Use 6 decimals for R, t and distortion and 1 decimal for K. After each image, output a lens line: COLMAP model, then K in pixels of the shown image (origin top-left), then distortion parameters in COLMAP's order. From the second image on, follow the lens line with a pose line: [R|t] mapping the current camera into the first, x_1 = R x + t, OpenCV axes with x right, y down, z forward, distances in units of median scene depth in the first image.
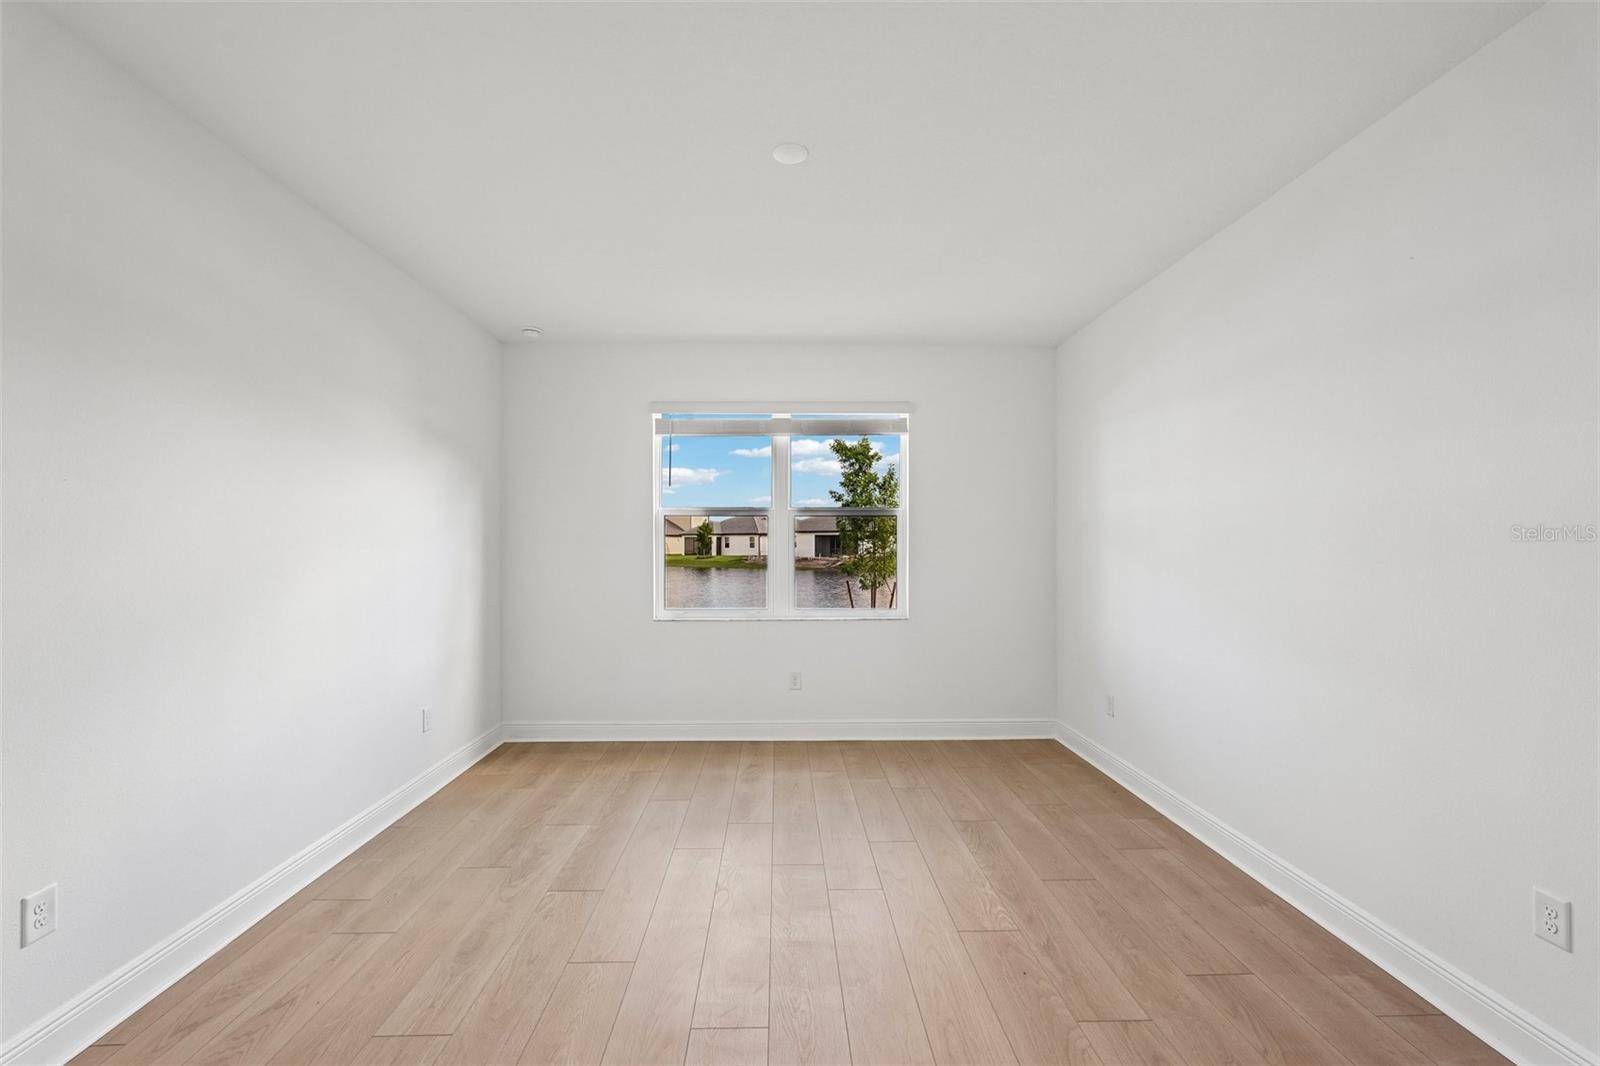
lens RADIAL K [[711.5, 0, 802.2], [0, 711.5, 539.9], [0, 0, 1]] dist [-0.021591, 0.012703]
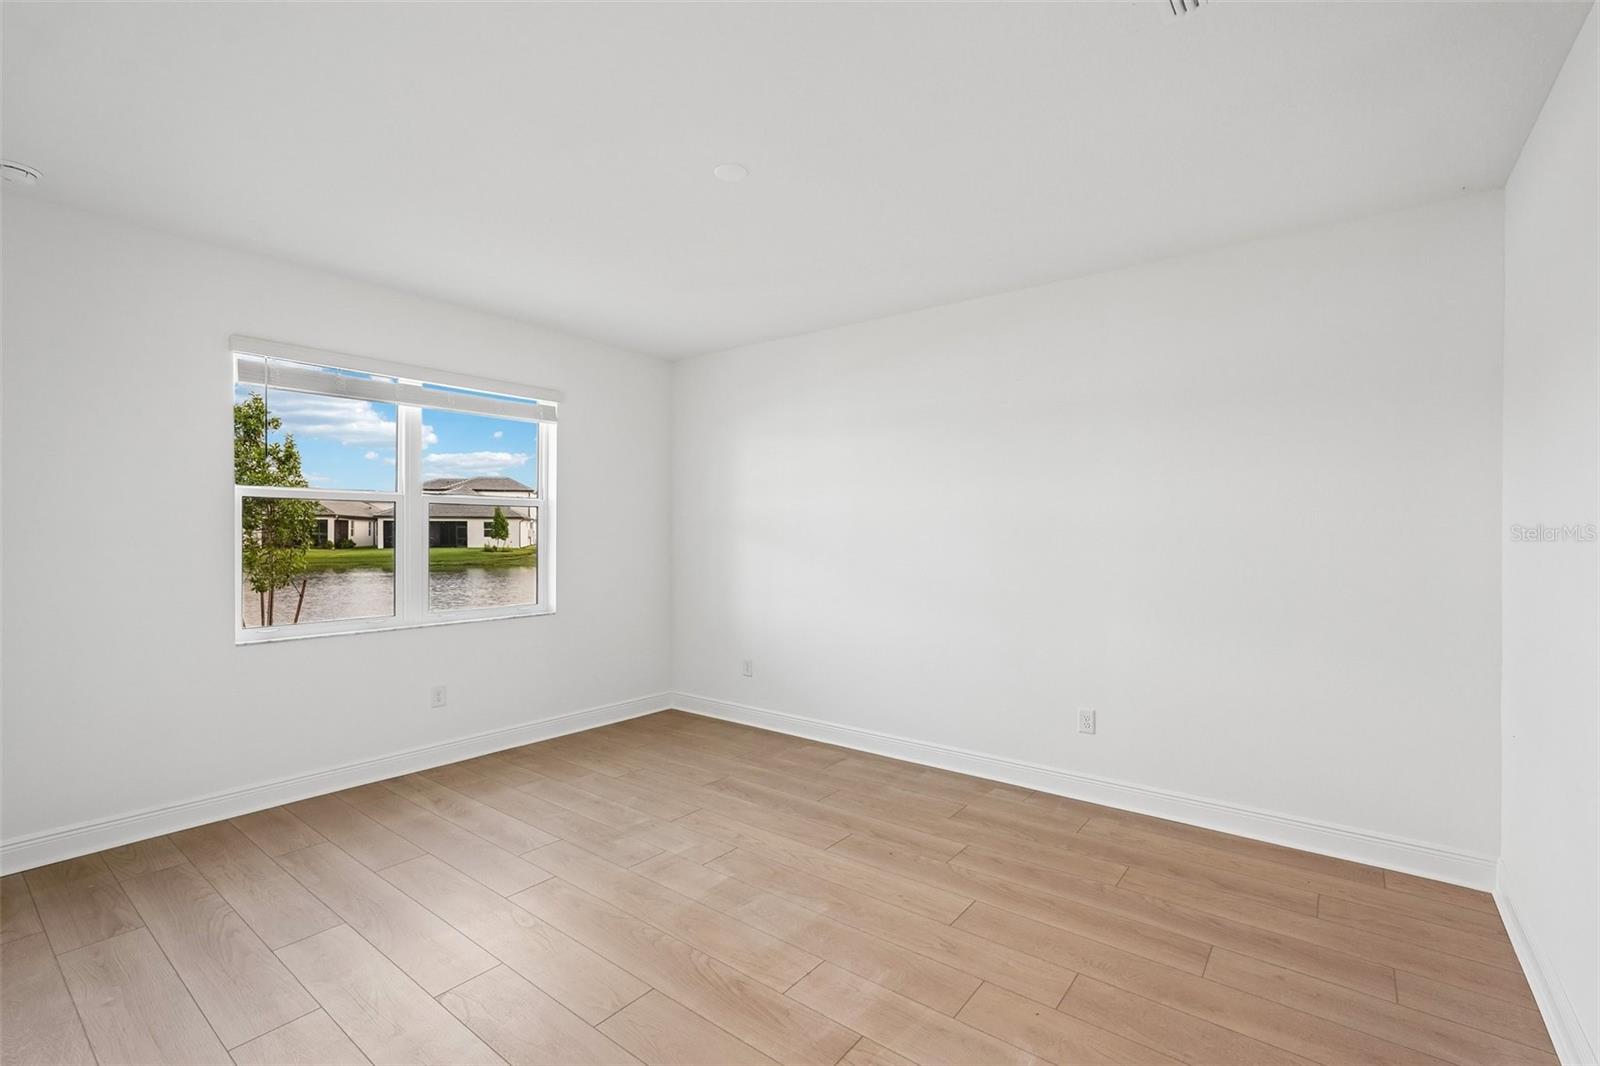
lens RADIAL K [[711.5, 0, 802.2], [0, 711.5, 539.9], [0, 0, 1]] dist [-0.021591, 0.012703]
pose [[0.635702, -0.005377, 0.771916, -0.516522], [-0.008369, 0.999869, 0.013858, -0.008066], [-0.771890, -0.015269, 0.635573, 0.161859]]
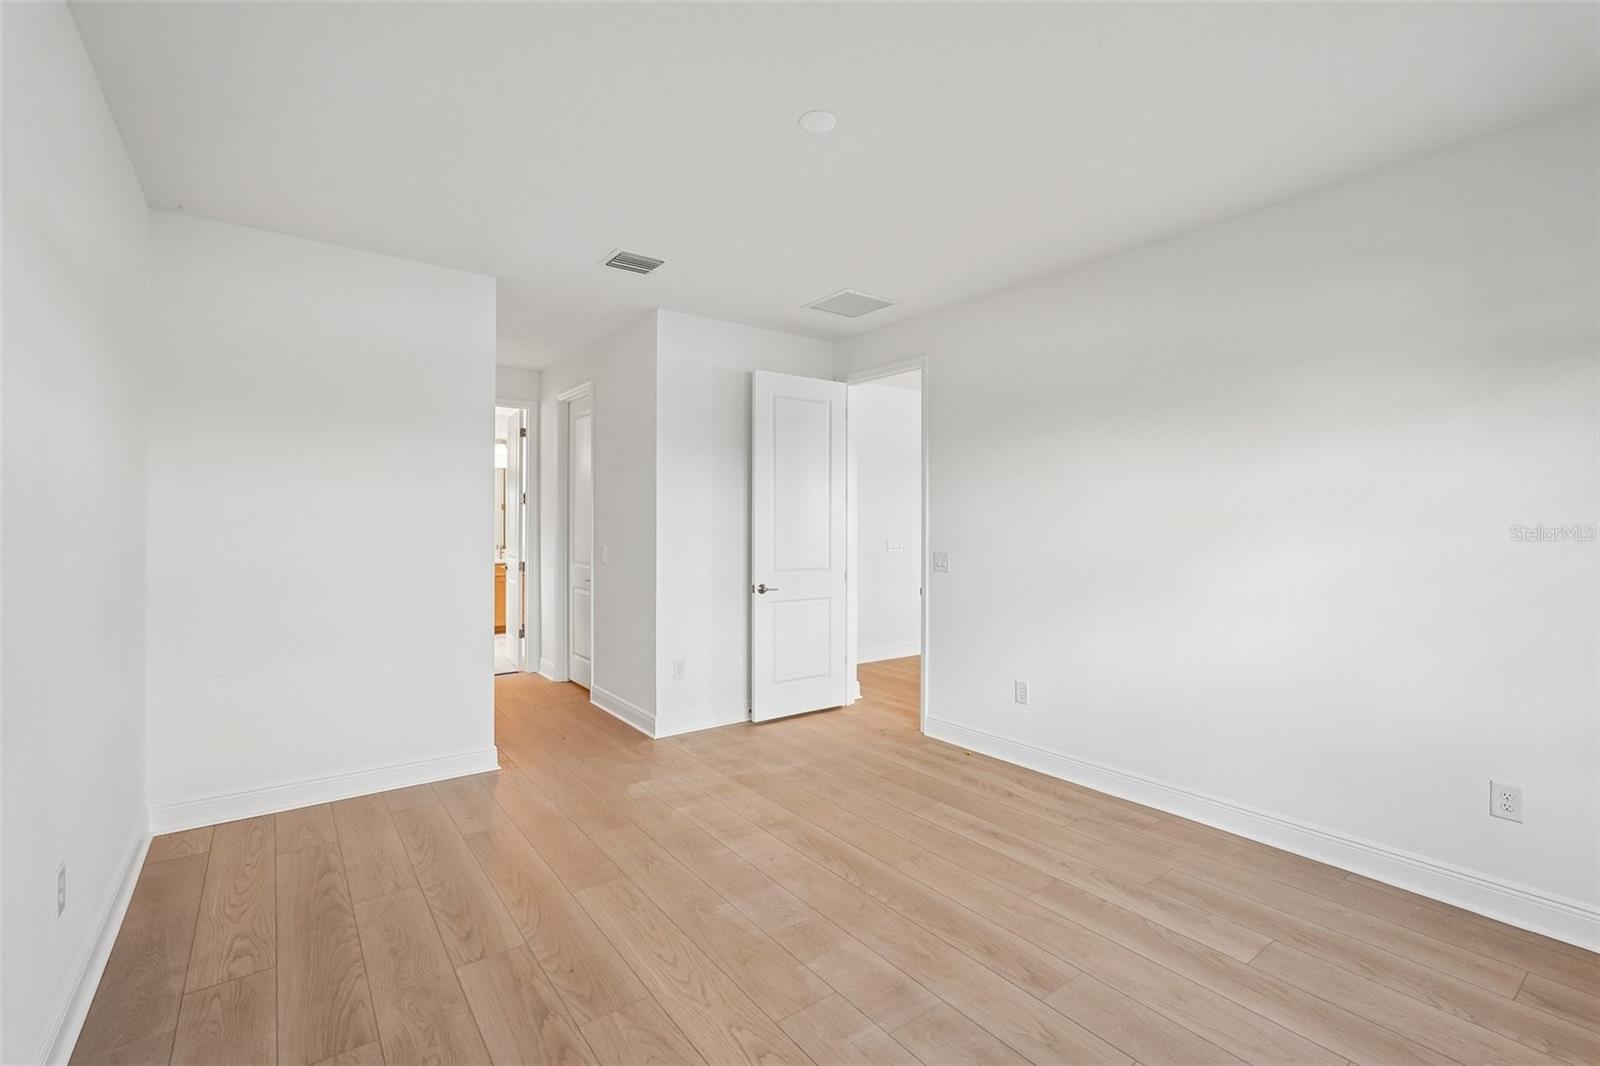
lens RADIAL K [[711.5, 0, 802.2], [0, 711.5, 539.9], [0, 0, 1]] dist [-0.021591, 0.012703]
pose [[-0.821632, 0.013892, -0.569848, 0.362856], [0.001692, 0.999758, 0.021932, 0.001858], [0.570015, 0.017056, -0.821457, 1.188977]]
